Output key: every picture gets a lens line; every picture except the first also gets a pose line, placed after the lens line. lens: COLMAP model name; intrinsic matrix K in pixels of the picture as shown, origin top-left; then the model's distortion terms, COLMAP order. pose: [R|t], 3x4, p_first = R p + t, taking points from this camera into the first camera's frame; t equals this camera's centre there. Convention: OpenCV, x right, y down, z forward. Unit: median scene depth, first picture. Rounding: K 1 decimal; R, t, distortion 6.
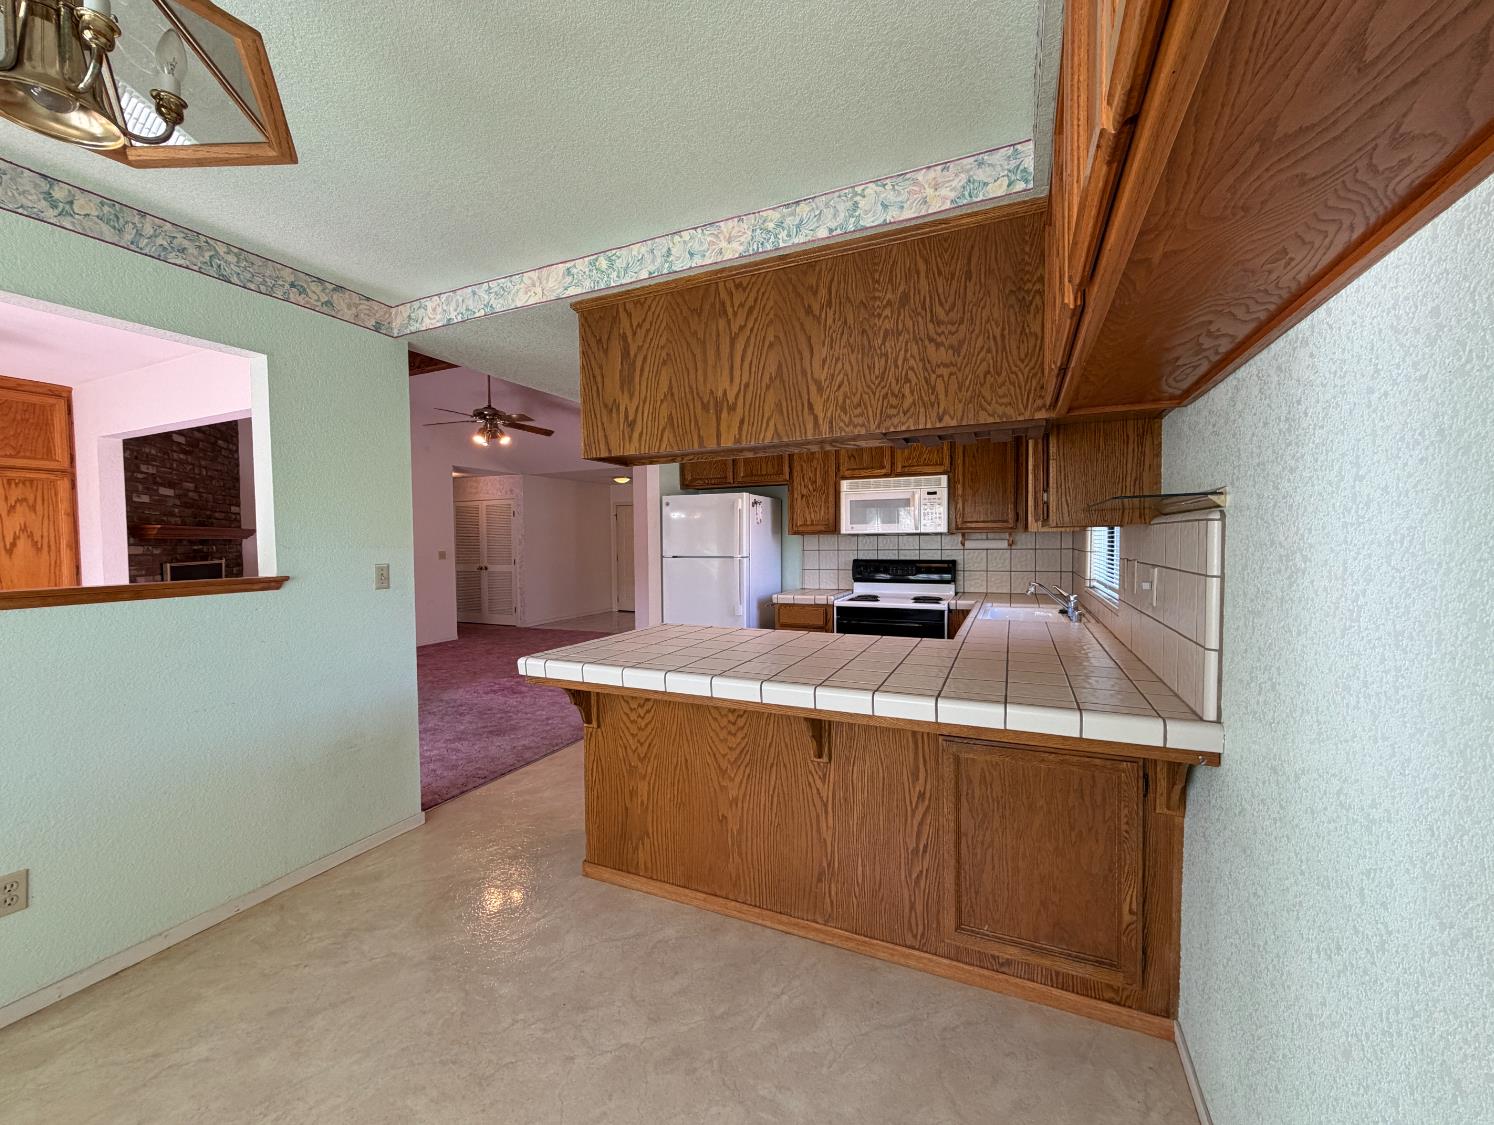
lens RADIAL K [[602.4, 0, 740.9], [0, 602.4, 557.4], [0, 0, 1]] dist [-0.000242, -0.000018]
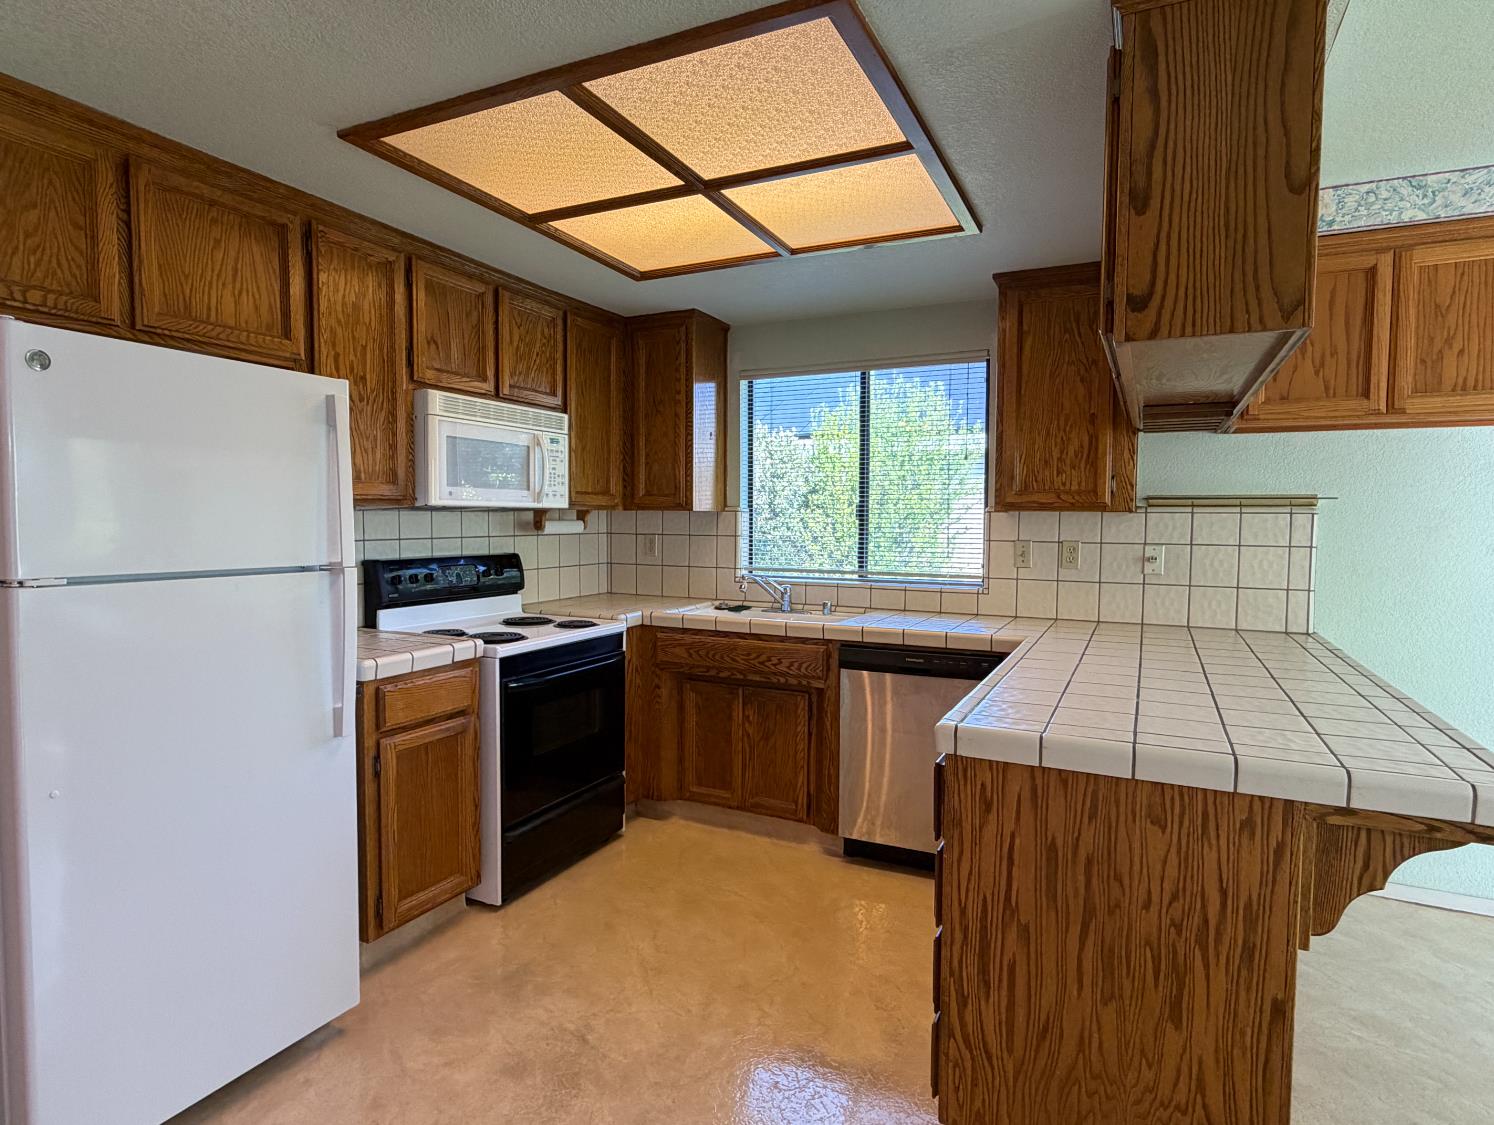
lens RADIAL K [[815.8, 0, 745.9], [0, 815.8, 563.8], [0, 0, 1]] dist [0.005129, 0.000315]
pose [[0.030392, -0.046778, 0.998443, -0.457040], [0.021919, 0.998695, 0.046123, -0.017846], [-0.999298, 0.020483, 0.031378, 0.743031]]
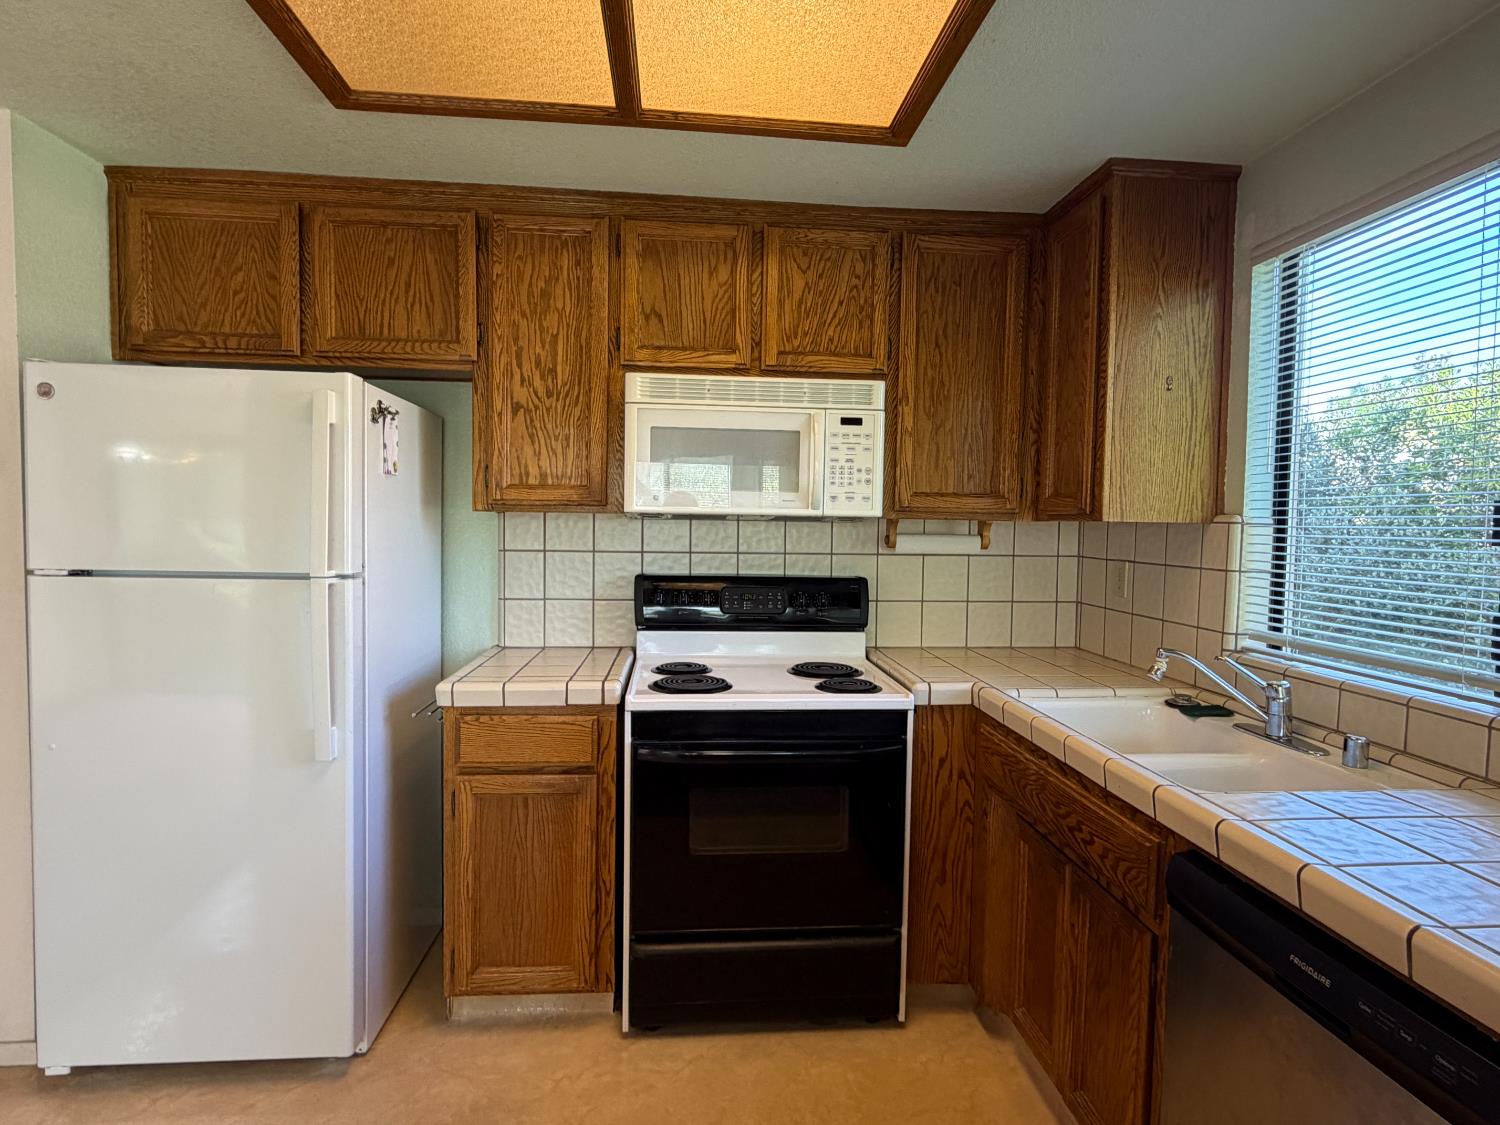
lens RADIAL K [[819.1, 0, 748.9], [0, 819.1, 563.8], [0, 0, 1]] dist [0.005129, 0.000315]
pose [[0.870937, -0.000748, 0.491395, -0.022480], [-0.010940, 0.999721, 0.020913, -0.017802], [-0.491273, -0.023590, 0.870686, 0.506601]]
